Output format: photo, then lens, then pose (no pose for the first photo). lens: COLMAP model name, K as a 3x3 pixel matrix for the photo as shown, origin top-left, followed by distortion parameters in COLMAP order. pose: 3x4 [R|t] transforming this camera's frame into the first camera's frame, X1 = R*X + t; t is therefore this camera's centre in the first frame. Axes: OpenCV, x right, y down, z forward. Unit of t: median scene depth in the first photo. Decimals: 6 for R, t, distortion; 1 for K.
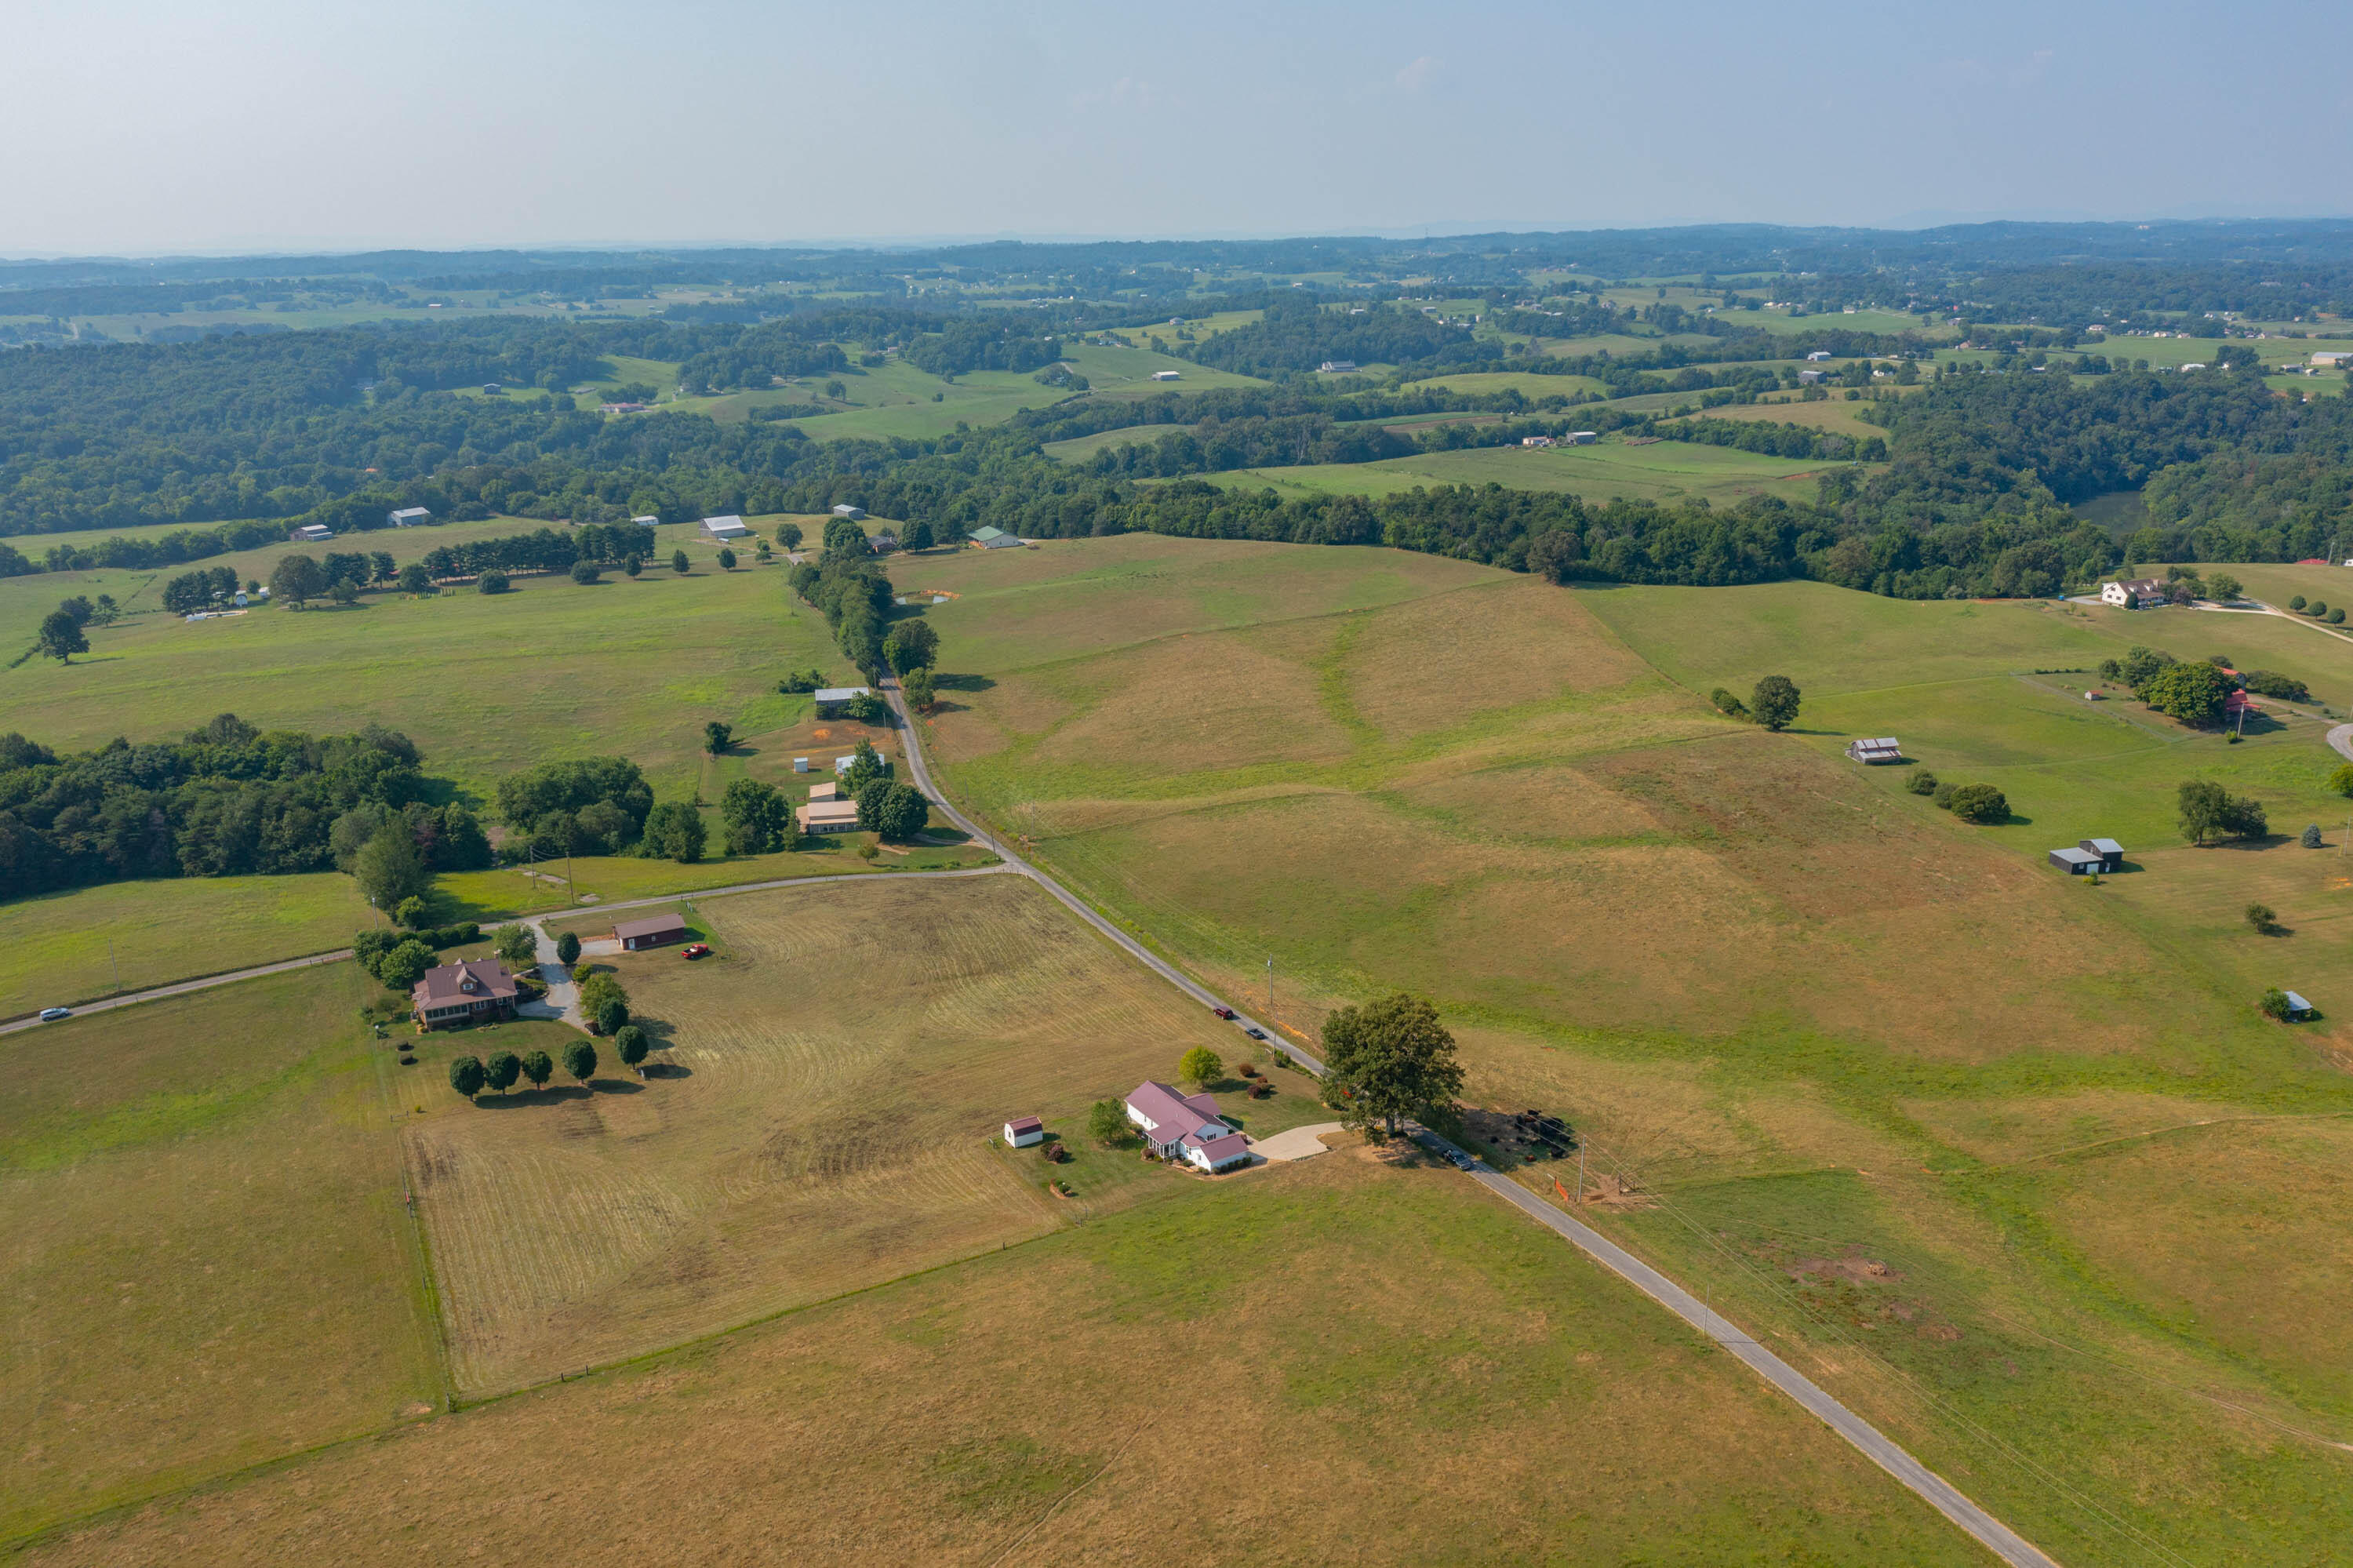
lens RADIAL K [[1854.4, 0, 1177.9], [0, 1854.4, 778.2], [0, 0, 1]] dist [-0.007529, 0.014114]
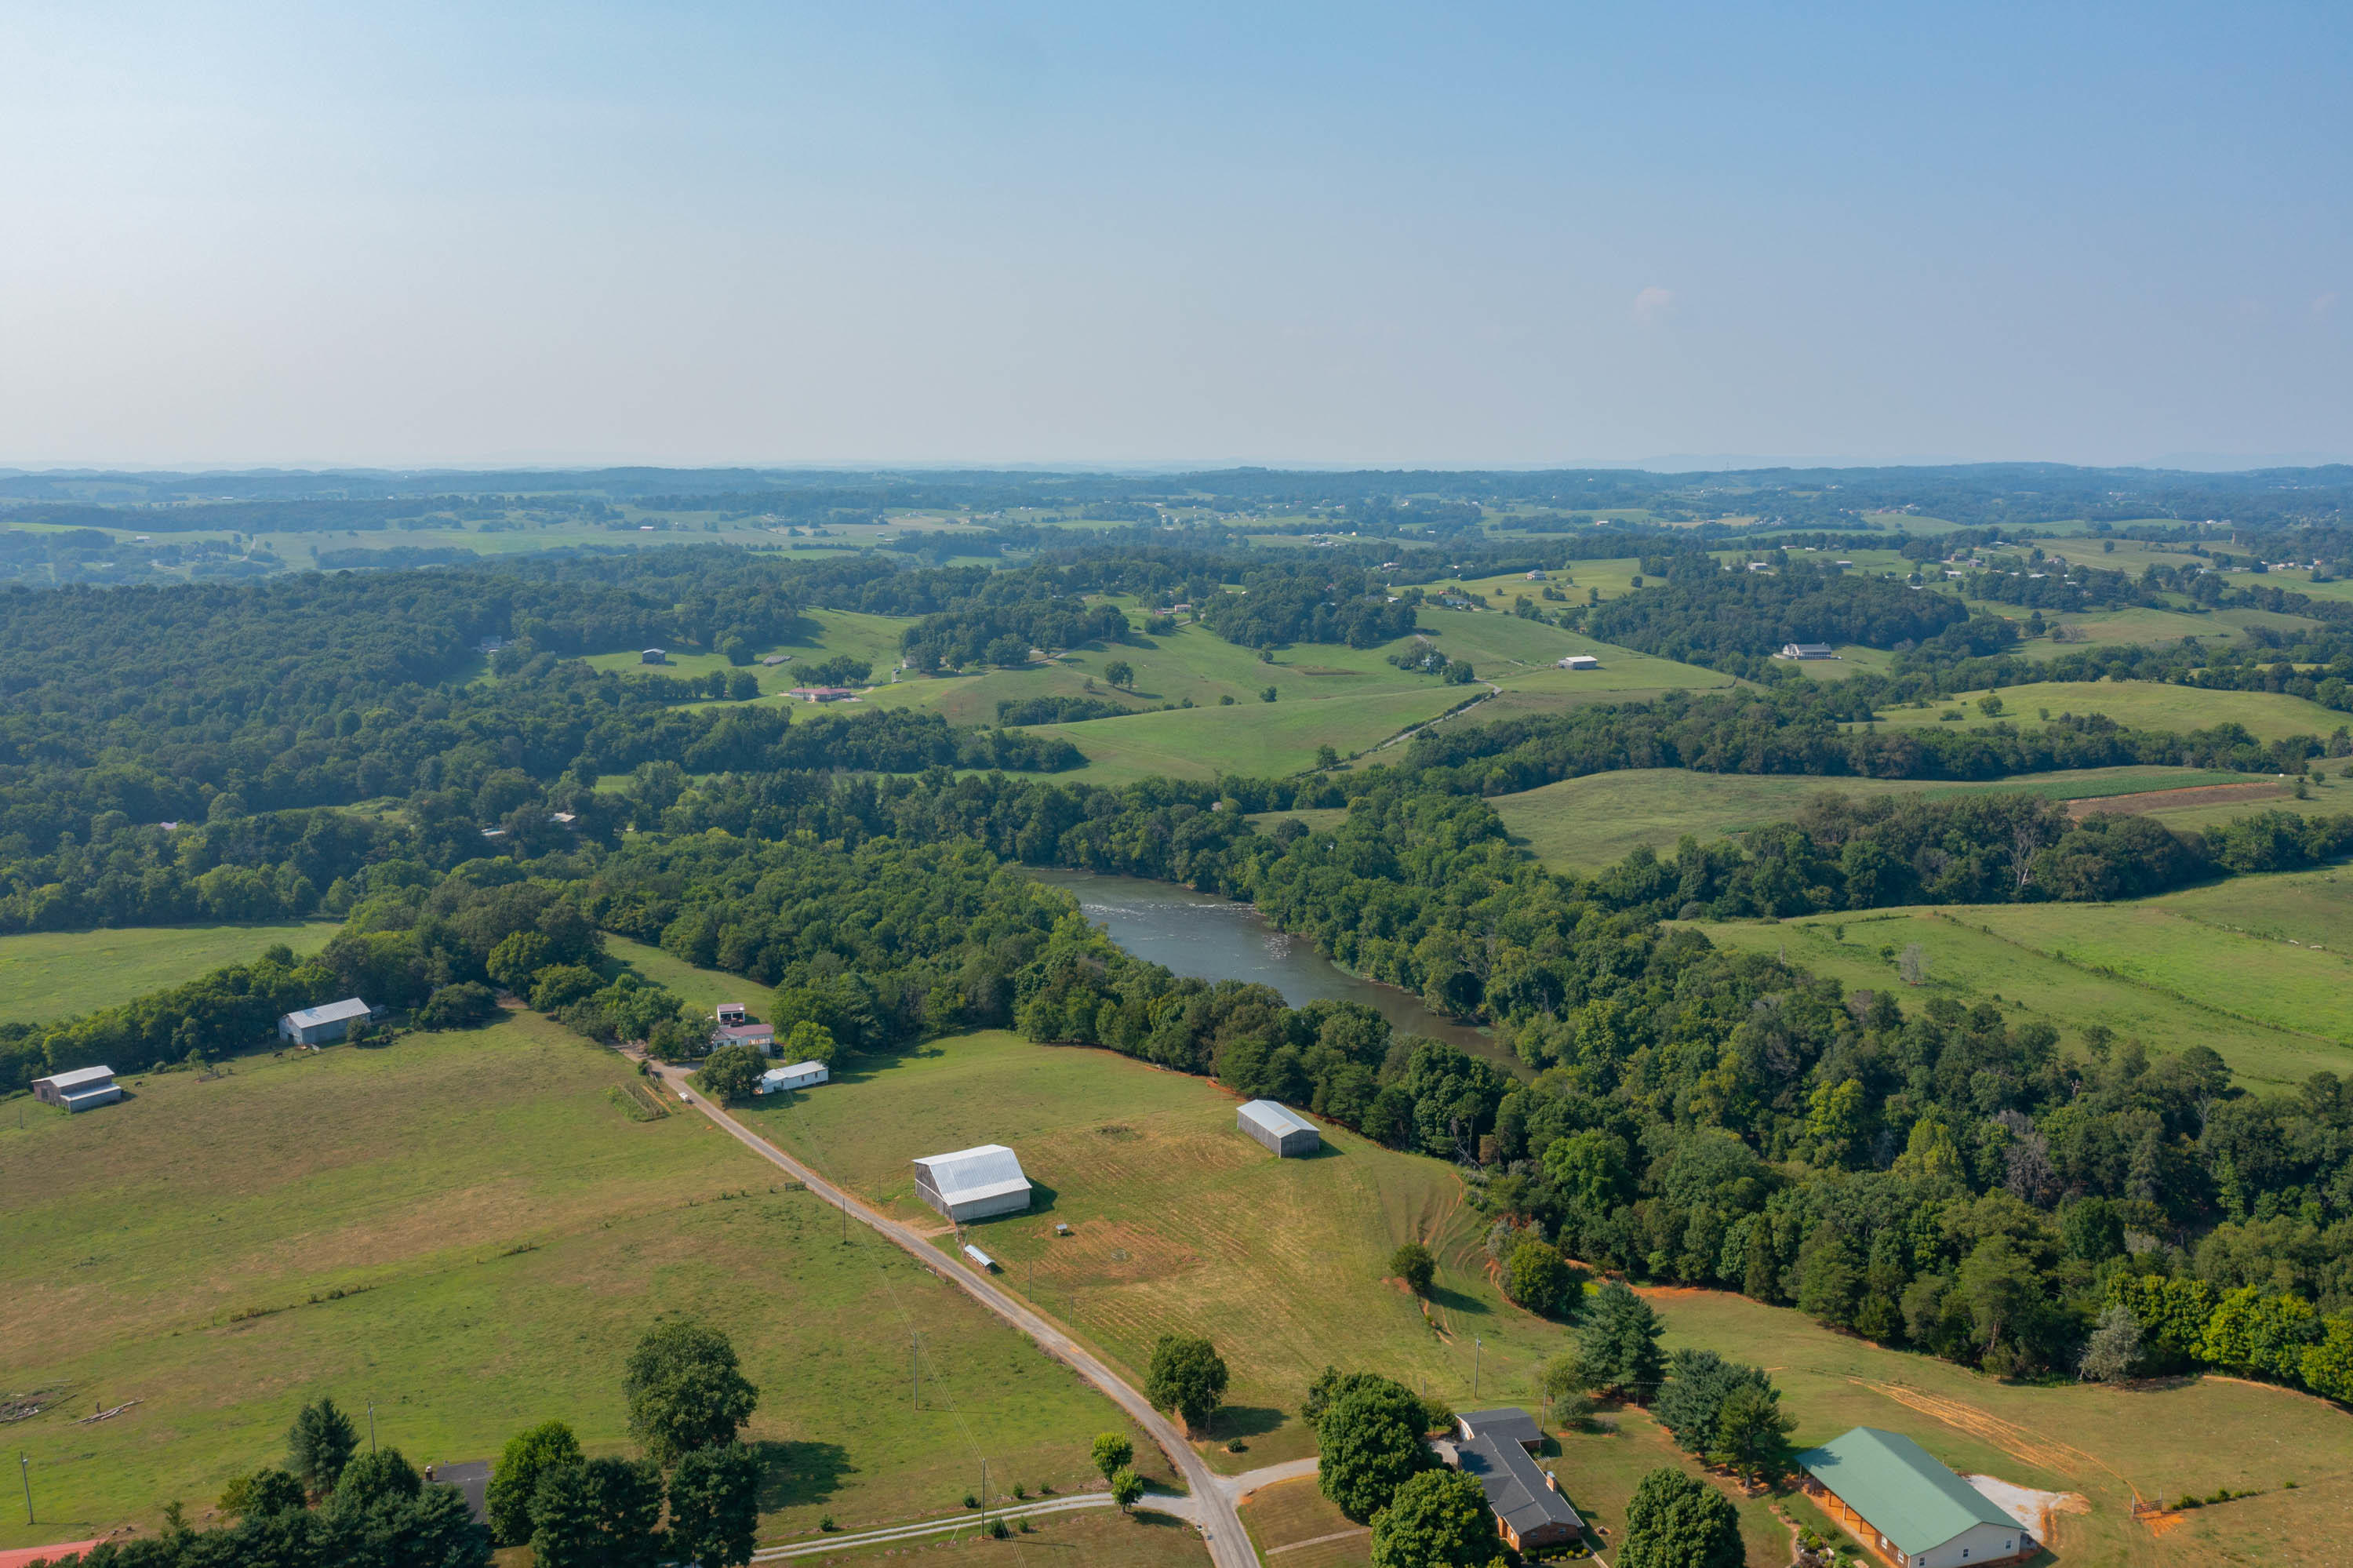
lens RADIAL K [[1850.3, 0, 1176.5], [0, 1850.3, 784.0], [0, 0, 1]] dist [-0.012052, 0.011256]
pose [[0.993239, 0.035307, -0.110586, -0.115851], [-0.047517, 0.992817, -0.109800, -0.127397], [0.105915, 0.114312, 0.987783, 0.432946]]
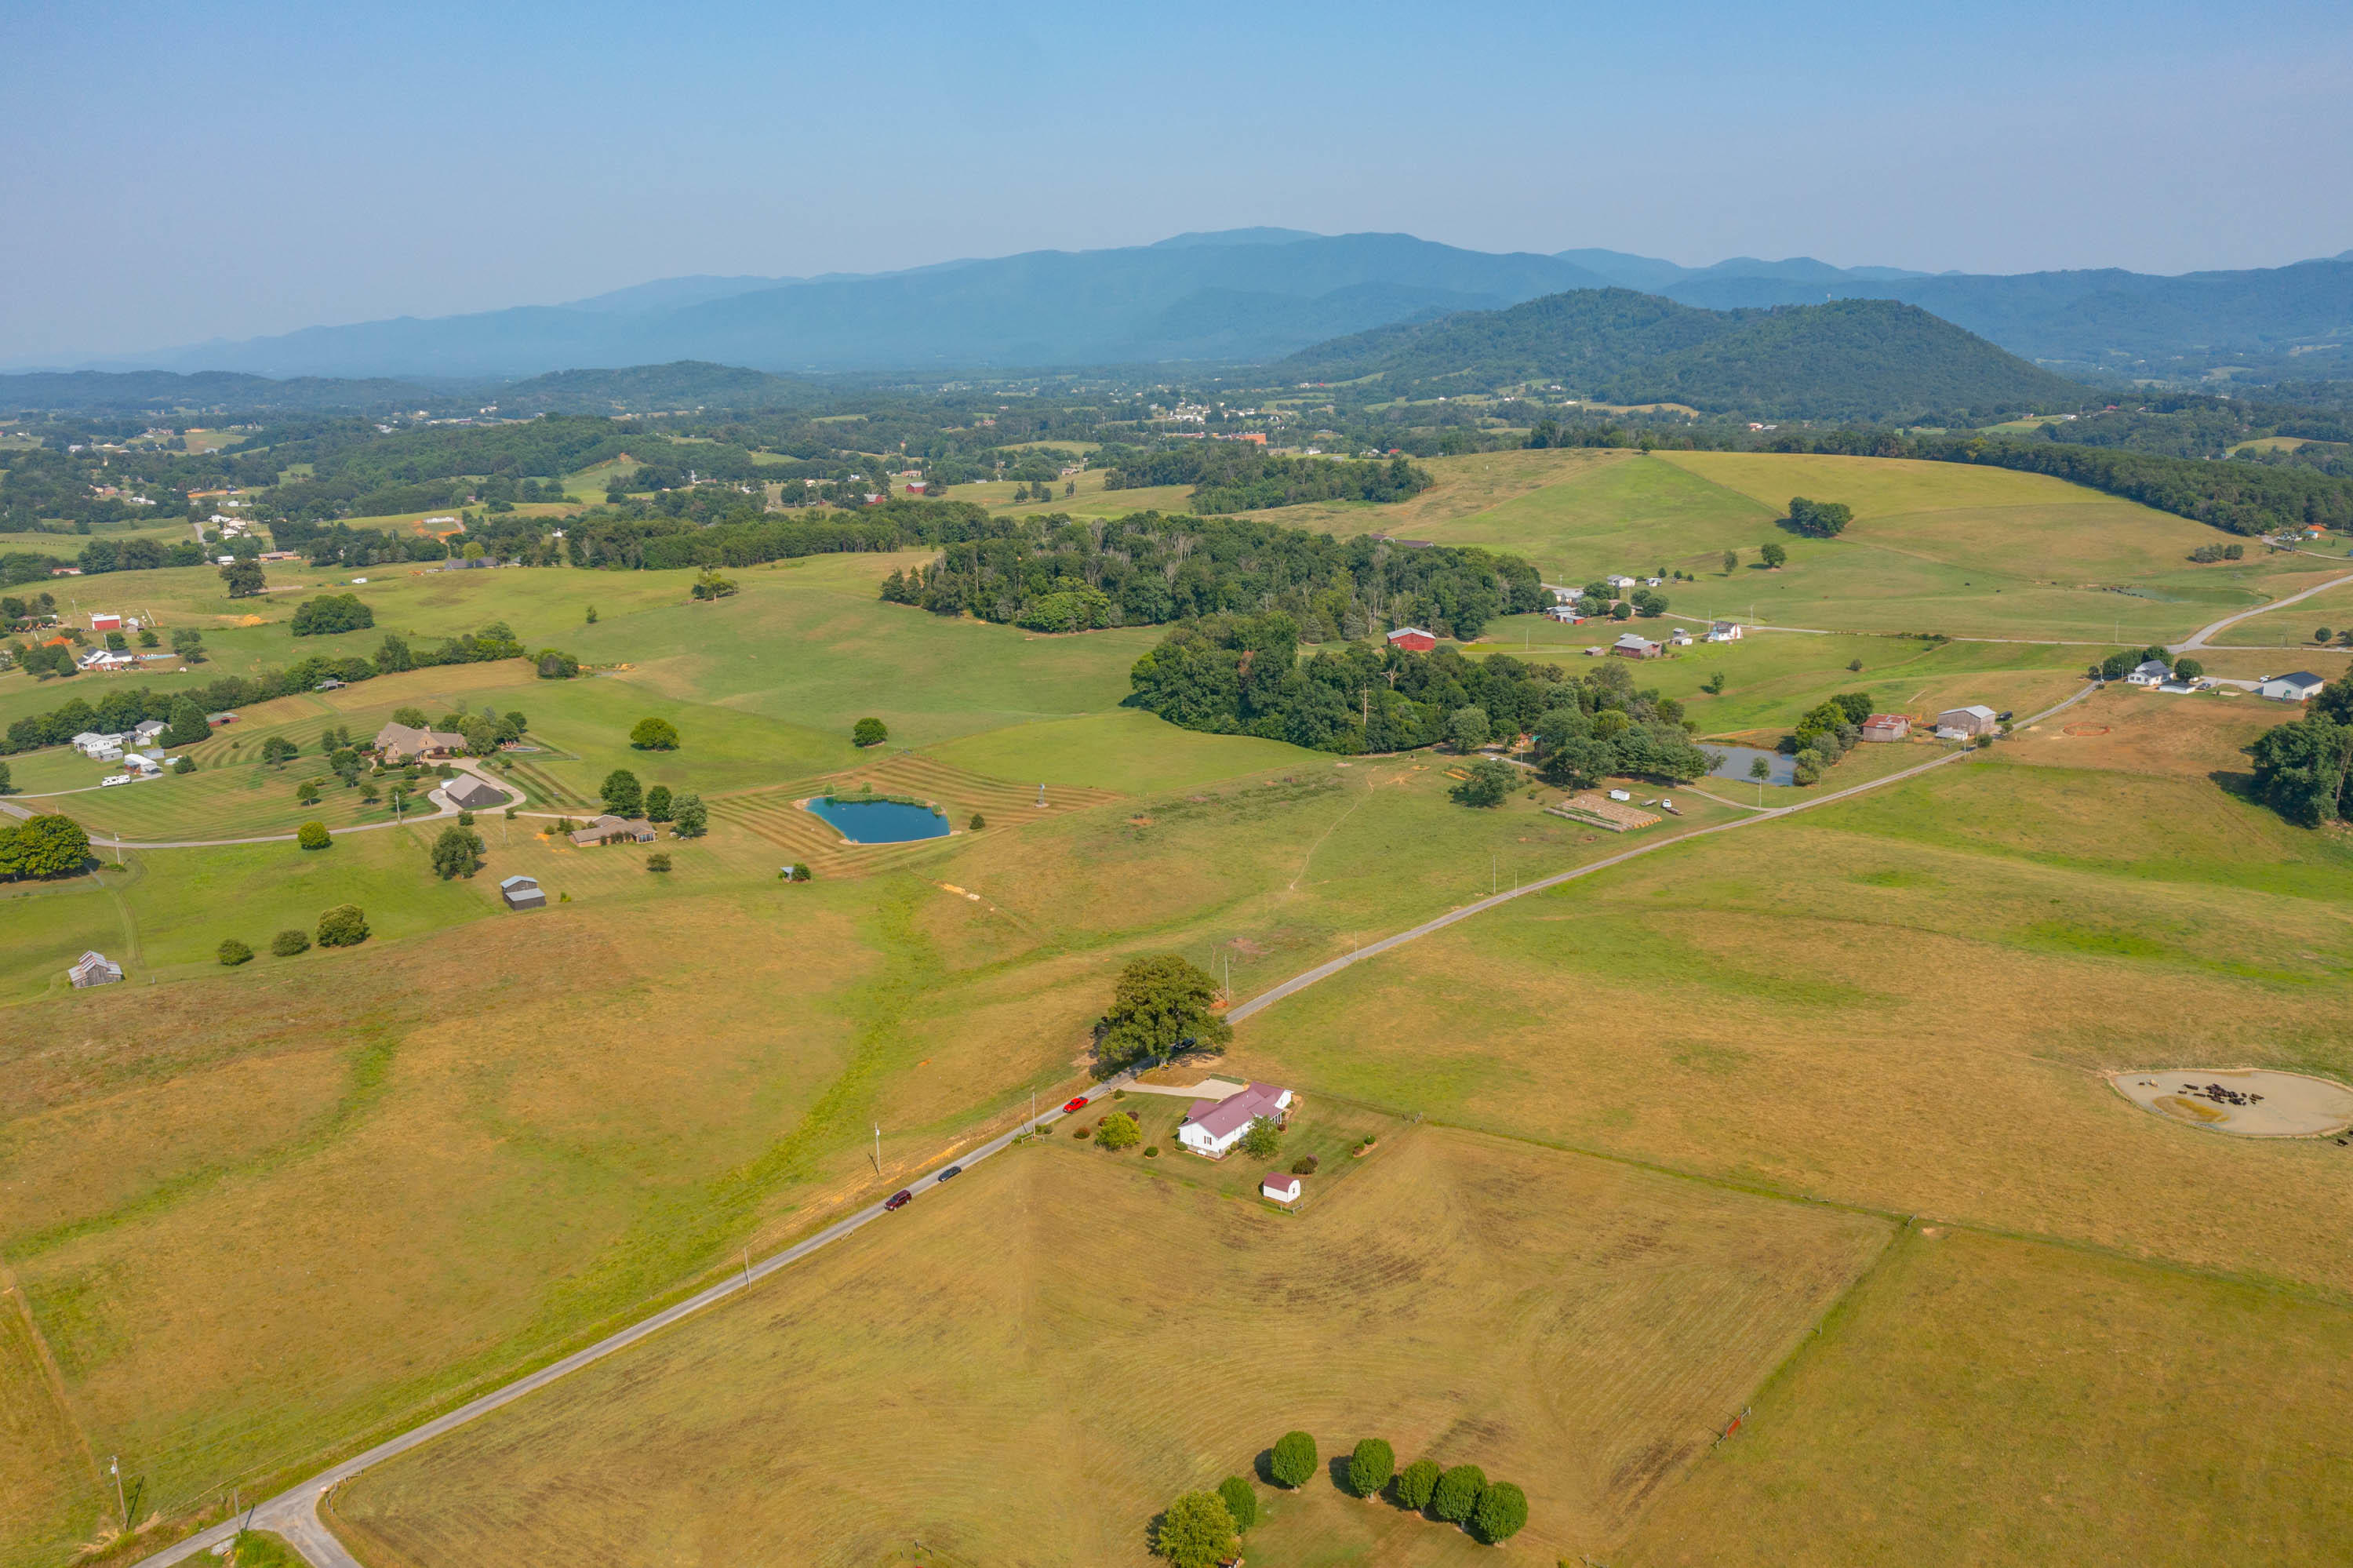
lens RADIAL K [[1854.4, 0, 1177.9], [0, 1854.4, 778.2], [0, 0, 1]] dist [-0.007529, 0.014114]
pose [[-0.391658, -0.187101, 0.900887, -0.228047], [0.282642, 0.907303, 0.311311, -0.086384], [-0.875624, 0.376556, -0.302470, 0.302282]]
